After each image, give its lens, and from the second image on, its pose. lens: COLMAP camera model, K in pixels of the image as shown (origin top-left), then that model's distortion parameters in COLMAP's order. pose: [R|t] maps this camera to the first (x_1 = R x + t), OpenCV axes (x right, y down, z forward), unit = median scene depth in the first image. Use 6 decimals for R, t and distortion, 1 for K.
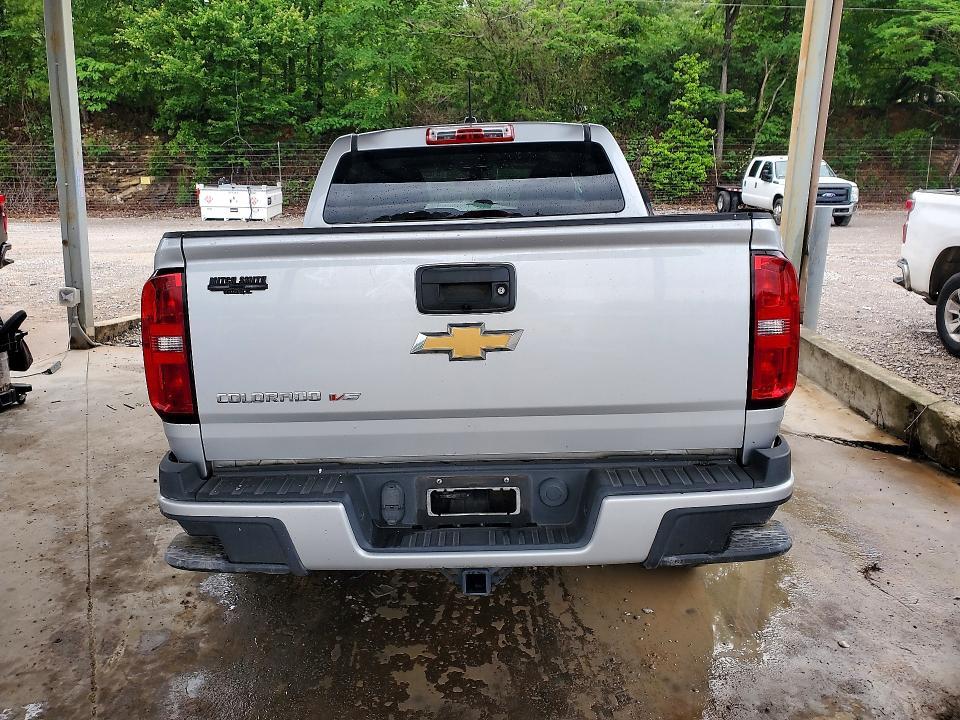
lens RADIAL K [[758.0, 0, 485.6], [0, 758.0, 299.8], [0, 0, 1]] dist [0.030176, -0.000114]
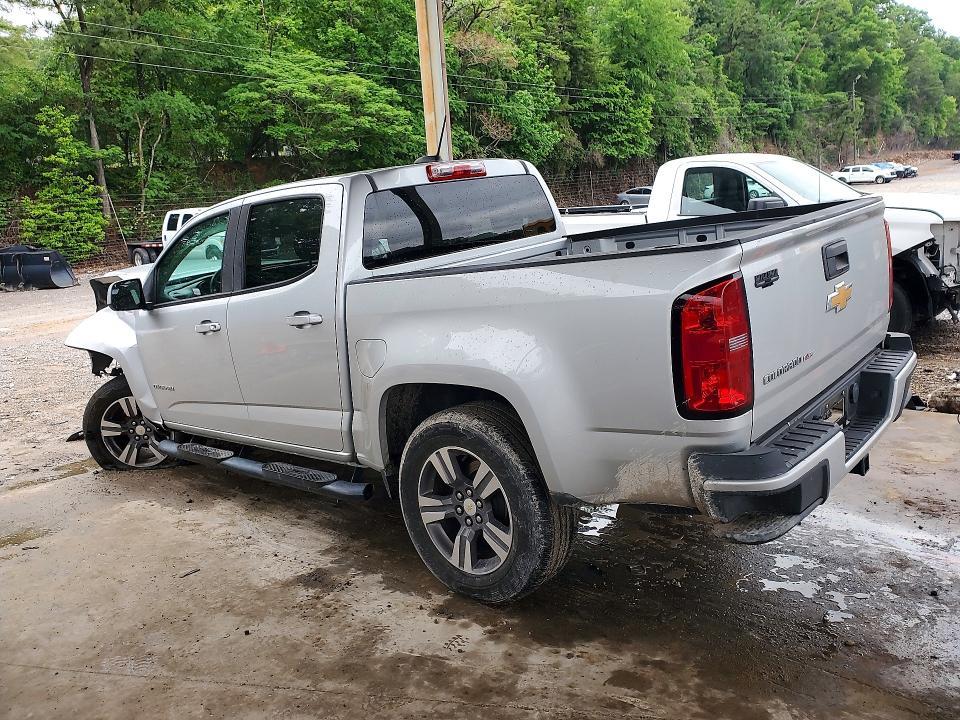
lens RADIAL K [[758.0, 0, 485.6], [0, 758.0, 299.8], [0, 0, 1]] dist [0.030176, -0.000114]
pose [[0.650590, -0.155756, 0.743286, -0.114714], [0.208760, 0.977716, 0.022155, -0.008065], [-0.730173, 0.140754, 0.668607, 0.040262]]
